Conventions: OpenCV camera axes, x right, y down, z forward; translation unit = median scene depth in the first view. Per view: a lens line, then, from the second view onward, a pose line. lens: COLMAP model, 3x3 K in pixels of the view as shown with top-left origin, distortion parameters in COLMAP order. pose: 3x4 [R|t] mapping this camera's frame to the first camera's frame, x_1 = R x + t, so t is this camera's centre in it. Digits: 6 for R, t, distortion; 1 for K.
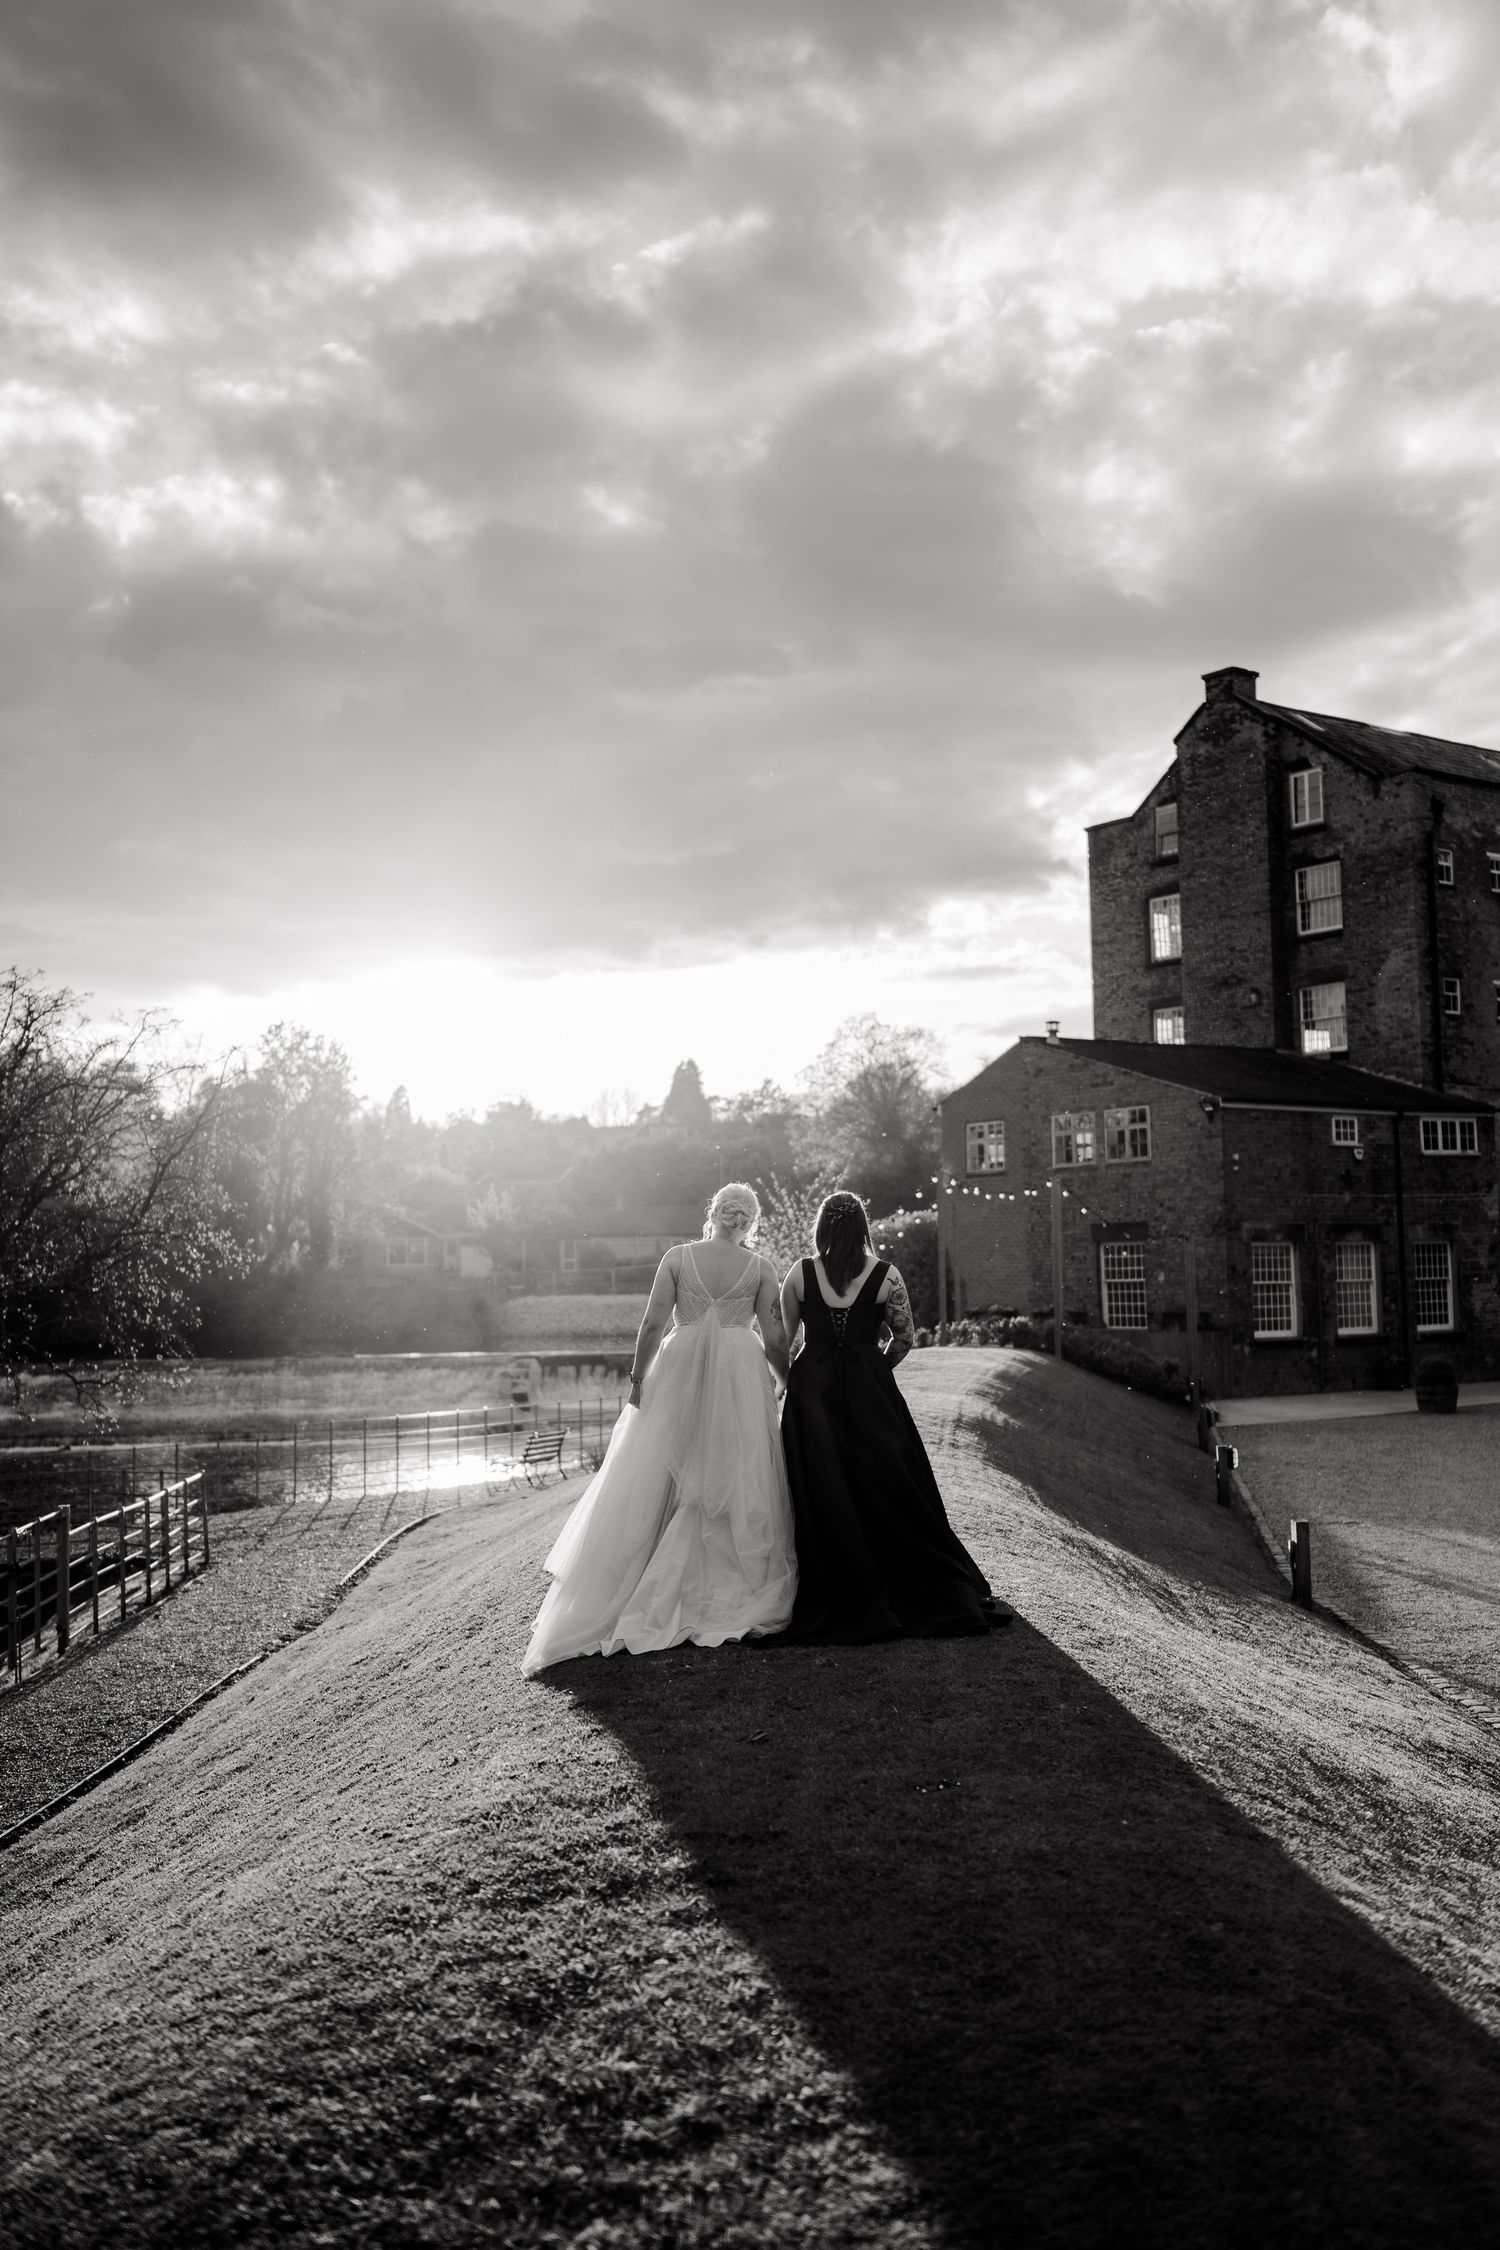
lens RADIAL K [[2140.3, 0, 750.0], [0, 2140.3, 1125.0], [0, 0, 1]] dist [-0.019295, -0.005433]
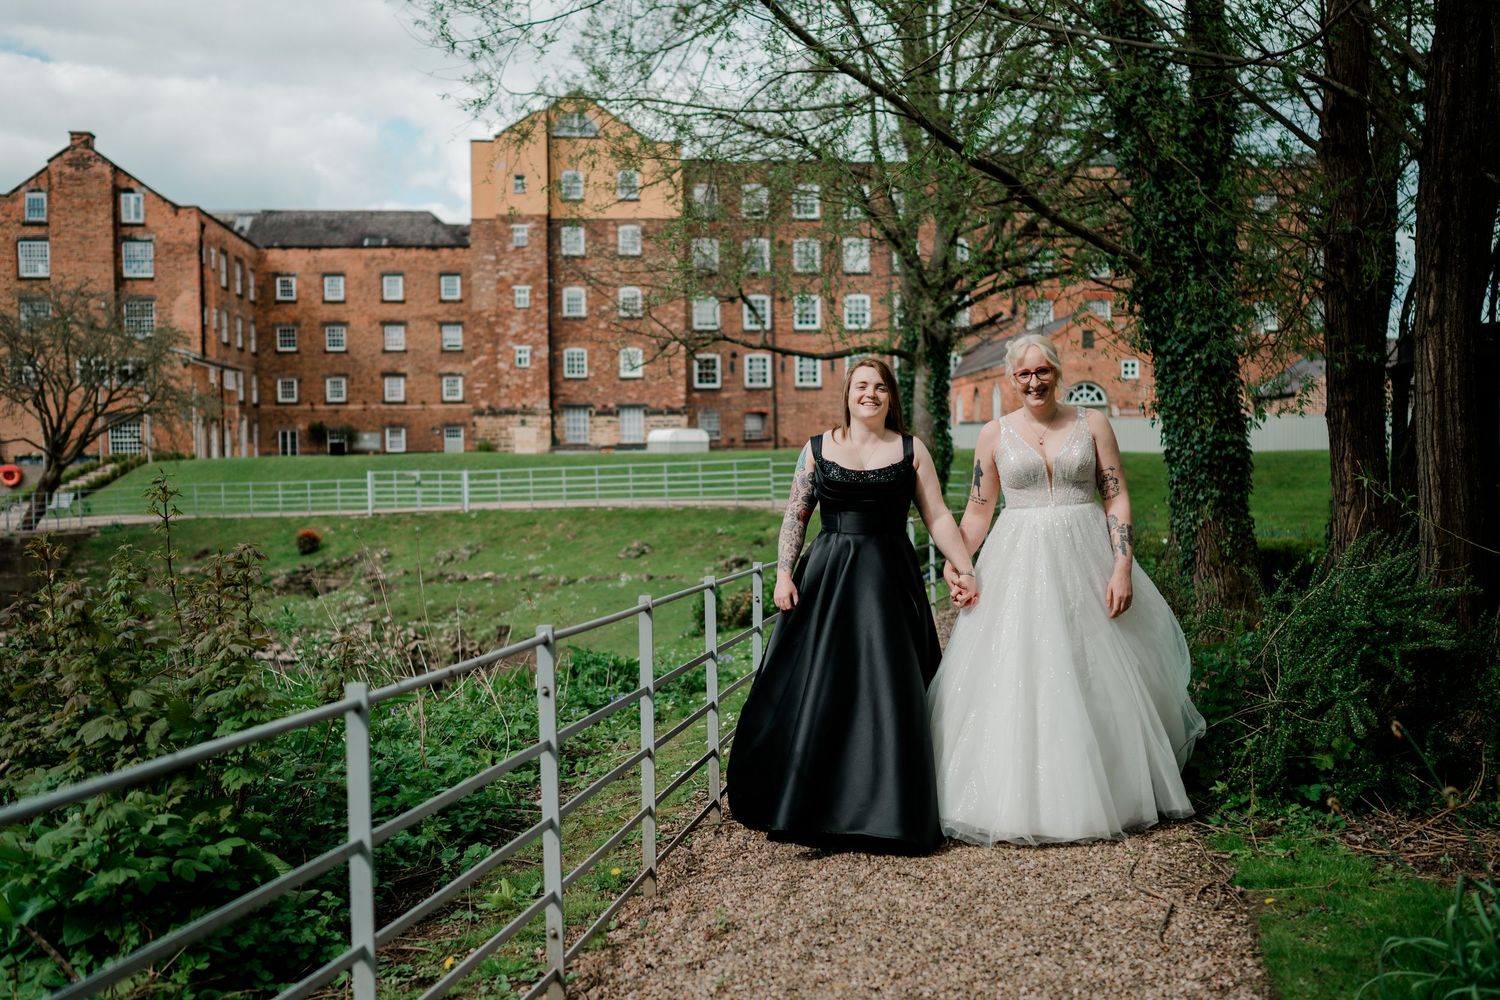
lens RADIAL K [[1562.1, 0, 750.0], [0, 1562.1, 500.0], [0, 0, 1]] dist [0.051625, -0.036703]
pose [[0.508251, -0.002380, 0.861206, -0.812880], [-0.060428, 0.997433, 0.038419, 0.033586], [-0.859086, -0.071568, 0.506803, -0.312782]]
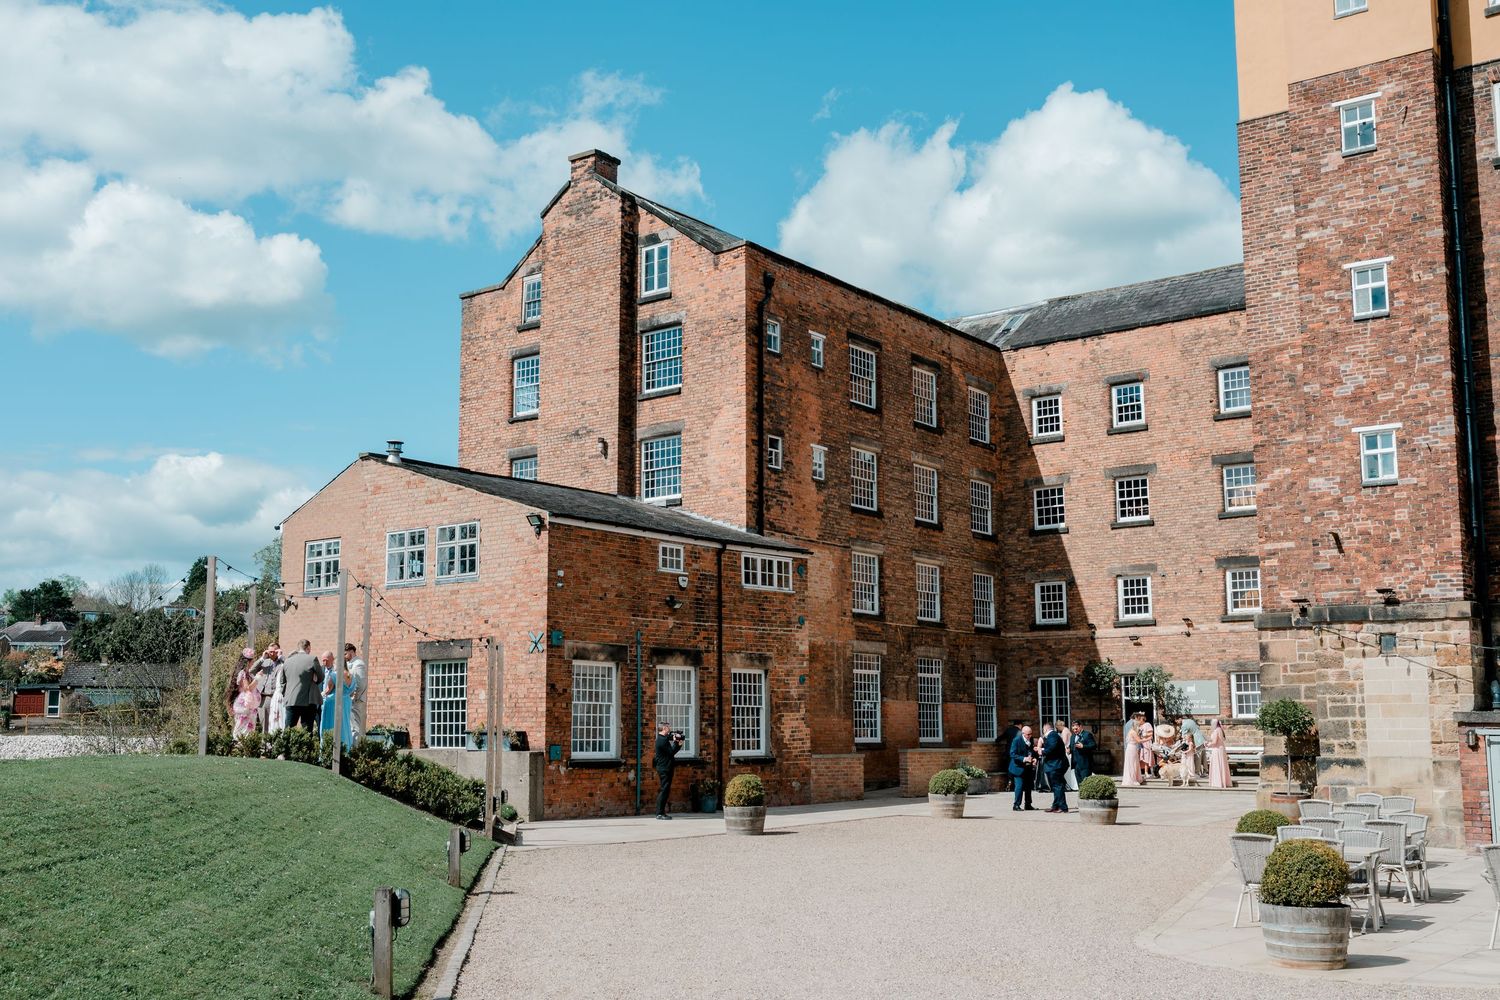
lens RADIAL K [[1562.1, 0, 750.0], [0, 1562.1, 500.0], [0, 0, 1]] dist [0.051625, -0.036703]
pose [[0.953753, 0.060471, 0.294445, 0.085523], [-0.036960, 0.995715, -0.084773, 0.035319], [-0.298309, 0.069970, 0.951901, 0.252214]]
